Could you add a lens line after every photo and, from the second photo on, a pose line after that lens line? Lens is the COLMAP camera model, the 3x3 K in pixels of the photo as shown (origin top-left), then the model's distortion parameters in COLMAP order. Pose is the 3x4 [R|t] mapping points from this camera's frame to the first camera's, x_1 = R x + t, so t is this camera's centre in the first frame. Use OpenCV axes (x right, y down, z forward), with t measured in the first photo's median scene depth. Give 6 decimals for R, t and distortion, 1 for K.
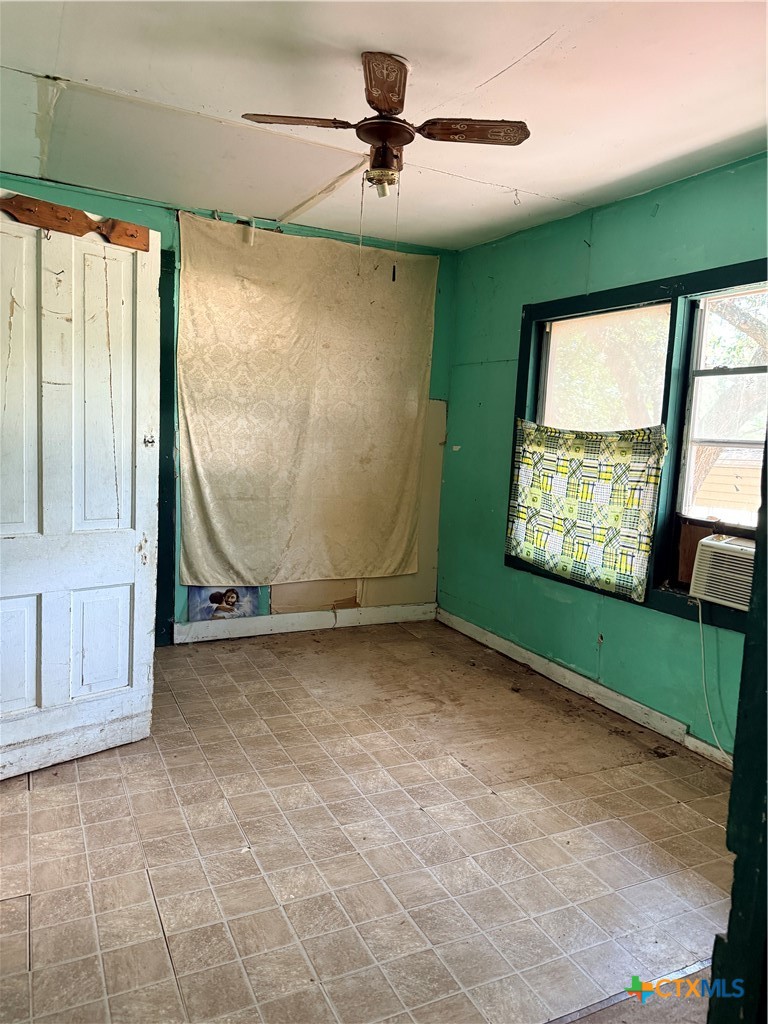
lens RADIAL K [[717.4, 0, 405.5], [0, 717.4, 515.1], [0, 0, 1]] dist [0.114825, -0.173493]
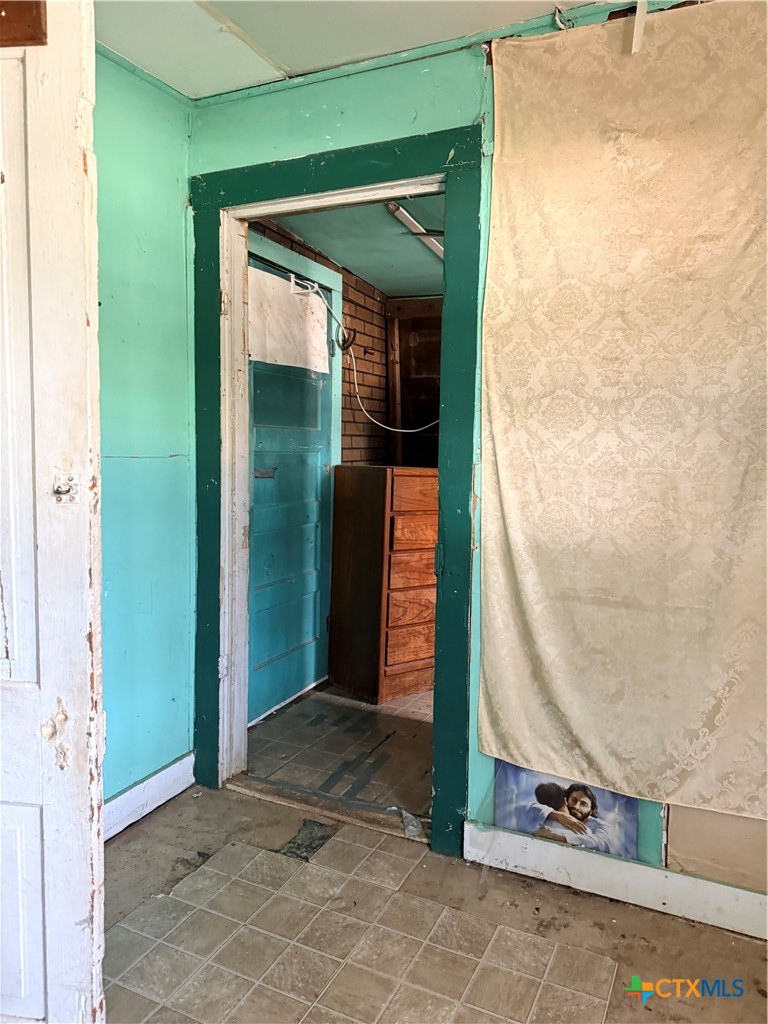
lens RADIAL K [[723.0, 0, 381.3], [0, 723.0, 509.5], [0, 0, 1]] dist [0.117030, -0.186805]
pose [[0.590559, 0.031653, -0.806373, 0.073018], [-0.075320, 0.997031, -0.016025, -0.066469], [0.803472, 0.070200, 0.591190, 0.616956]]
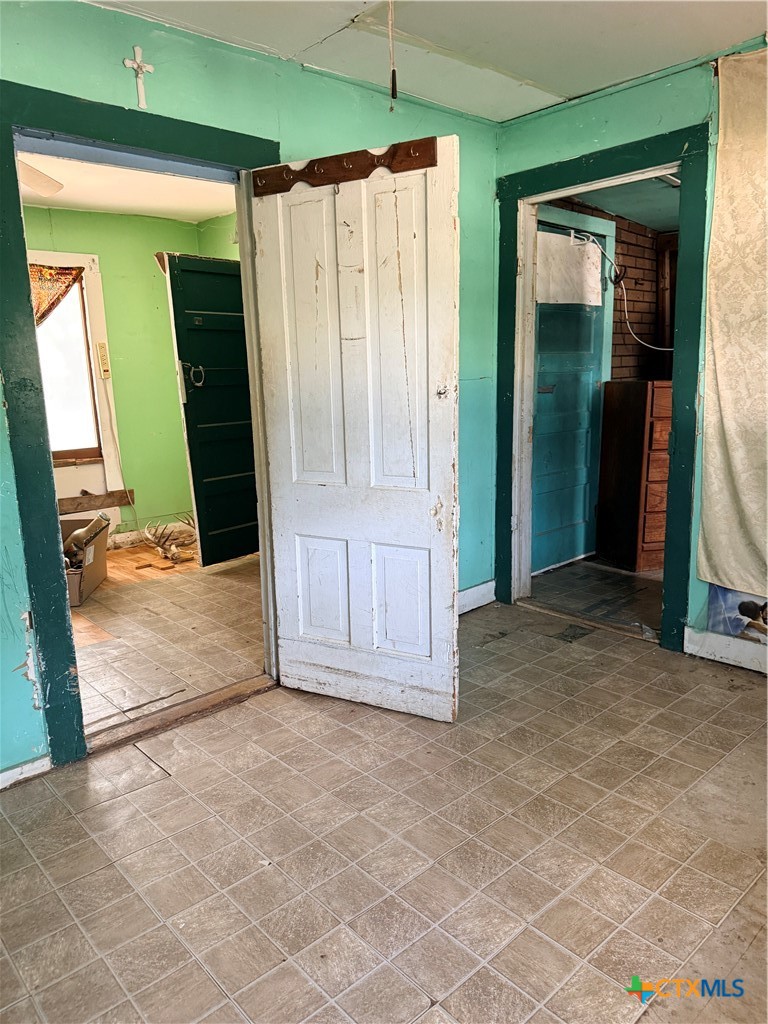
lens RADIAL K [[723.0, 0, 381.3], [0, 723.0, 509.5], [0, 0, 1]] dist [0.117030, -0.186805]
pose [[0.244035, 0.121790, -0.962088, 0.333534], [-0.067802, 0.991798, 0.108353, -0.034865], [0.967393, 0.038790, 0.250291, 0.493446]]
